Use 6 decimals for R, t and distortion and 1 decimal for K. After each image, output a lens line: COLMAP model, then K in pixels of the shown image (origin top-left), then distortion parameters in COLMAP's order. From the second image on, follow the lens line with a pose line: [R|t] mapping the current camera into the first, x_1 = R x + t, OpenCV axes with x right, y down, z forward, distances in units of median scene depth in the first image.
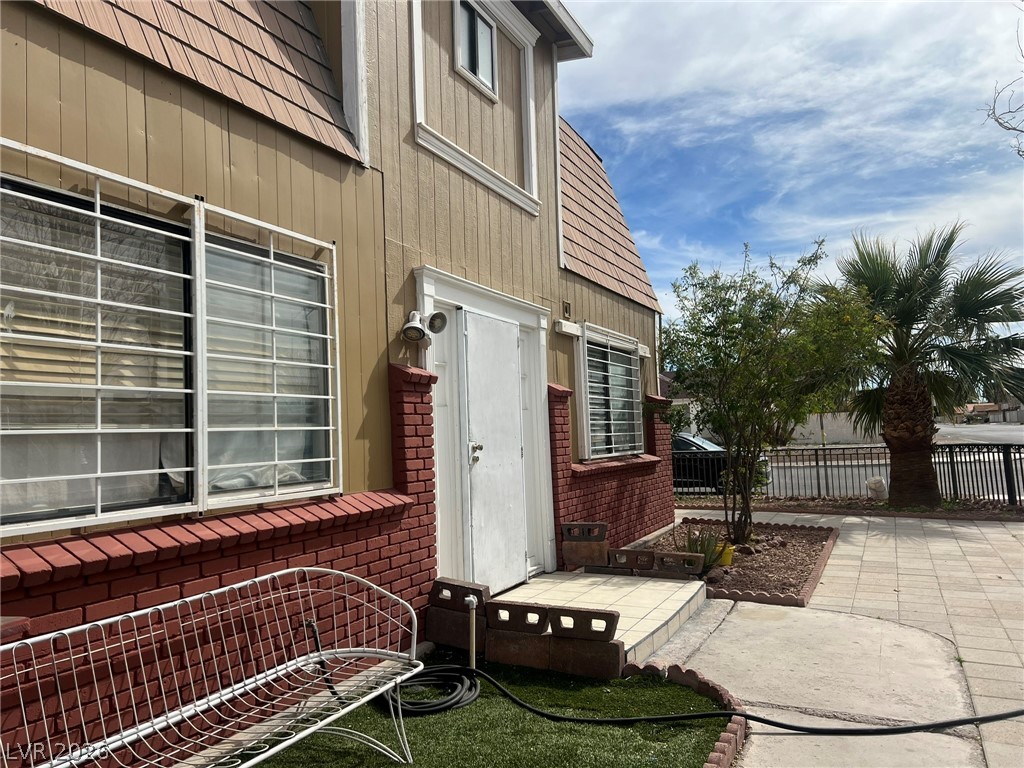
lens RADIAL K [[760.6, 0, 512.0], [0, 760.6, 384.0], [0, 0, 1]] dist [0.131895, -0.184813]
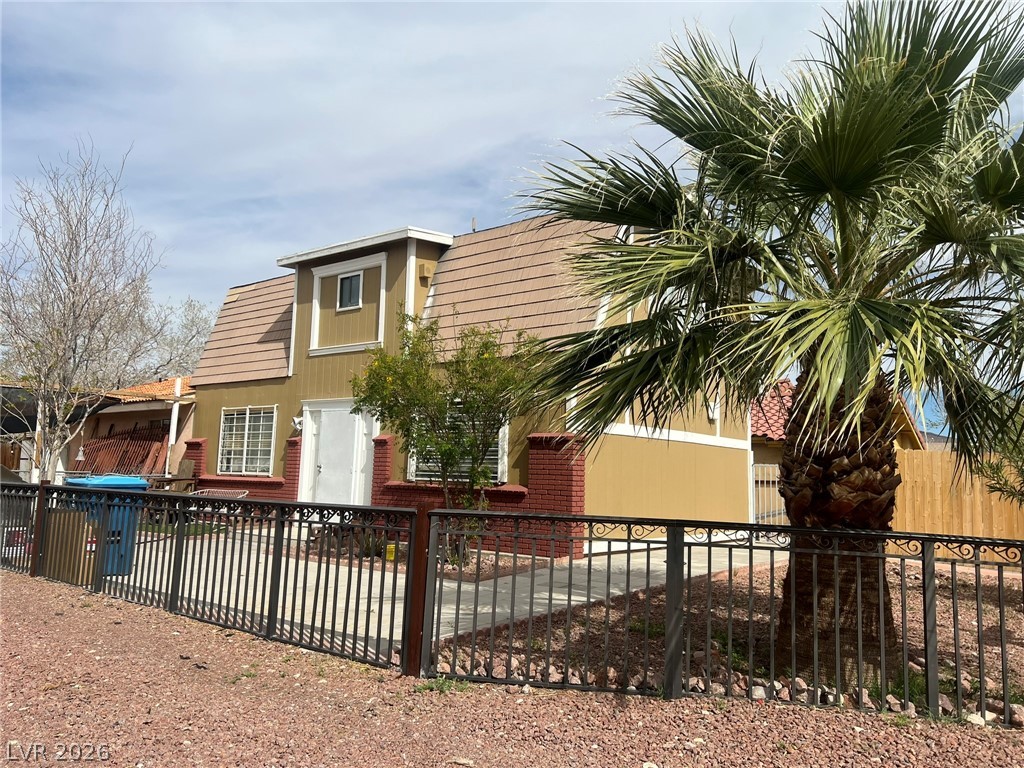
lens RADIAL K [[760.6, 0, 512.0], [0, 760.6, 384.0], [0, 0, 1]] dist [0.131895, -0.184813]
pose [[-0.223377, -0.098916, -0.969700, 2.773061], [0.029066, 0.993719, -0.108061, 0.127344], [0.974299, -0.052324, -0.219099, 2.660072]]
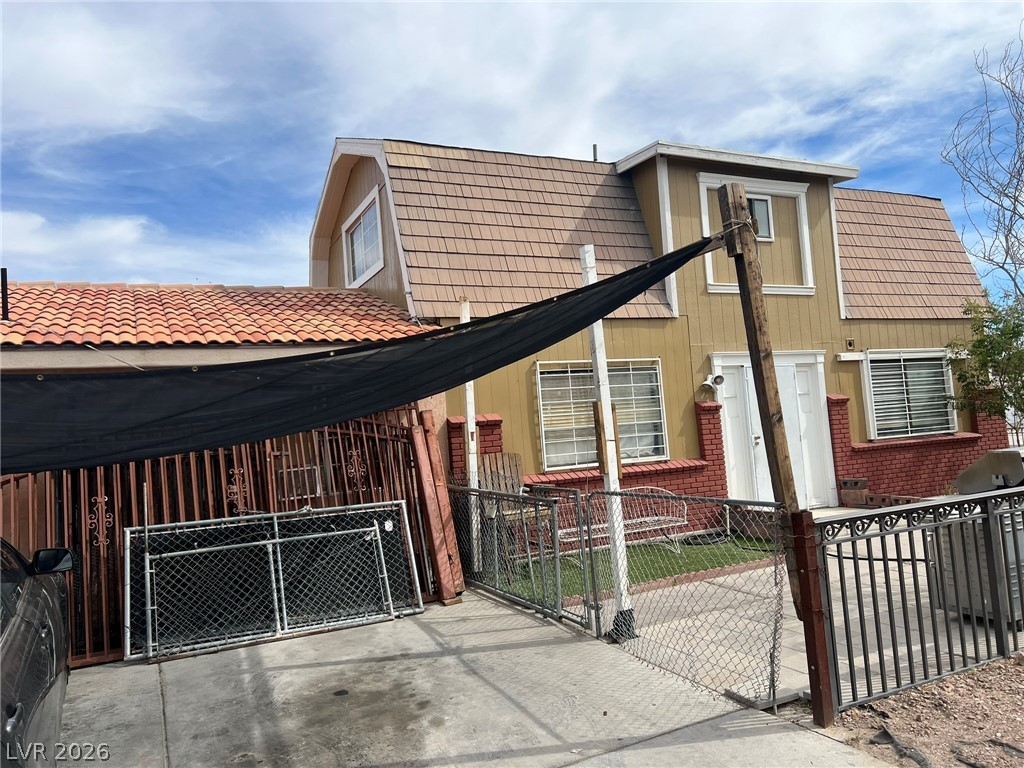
lens RADIAL K [[734.0, 0, 512.0], [0, 734.0, 384.0], [0, 0, 1]] dist [-0.001121, -0.008083]
pose [[0.770868, -0.066441, -0.633520, 0.814417], [0.086551, 0.996247, 0.000833, -0.131138], [0.631087, -0.055474, 0.773726, -1.018677]]
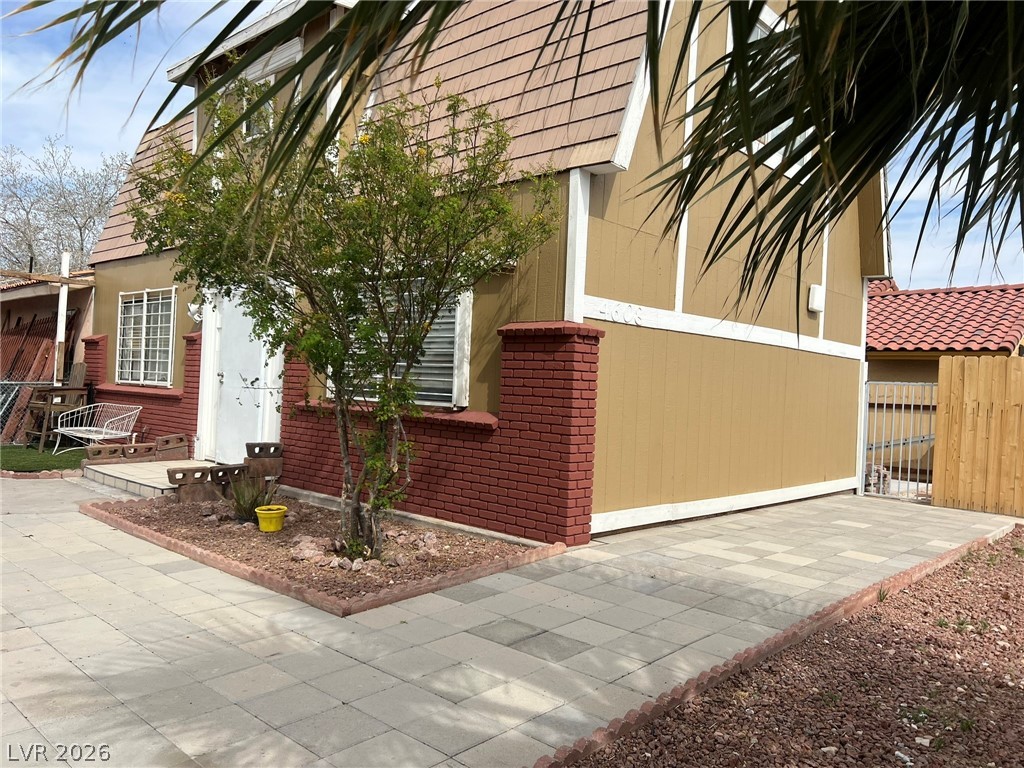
lens RADIAL K [[760.6, 0, 512.0], [0, 760.6, 384.0], [0, 0, 1]] dist [0.131895, -0.184813]
pose [[-0.295367, 0.010962, -0.955321, 1.717265], [0.016226, 0.999848, 0.006456, 0.124719], [0.955246, -0.013594, -0.295500, 2.600116]]
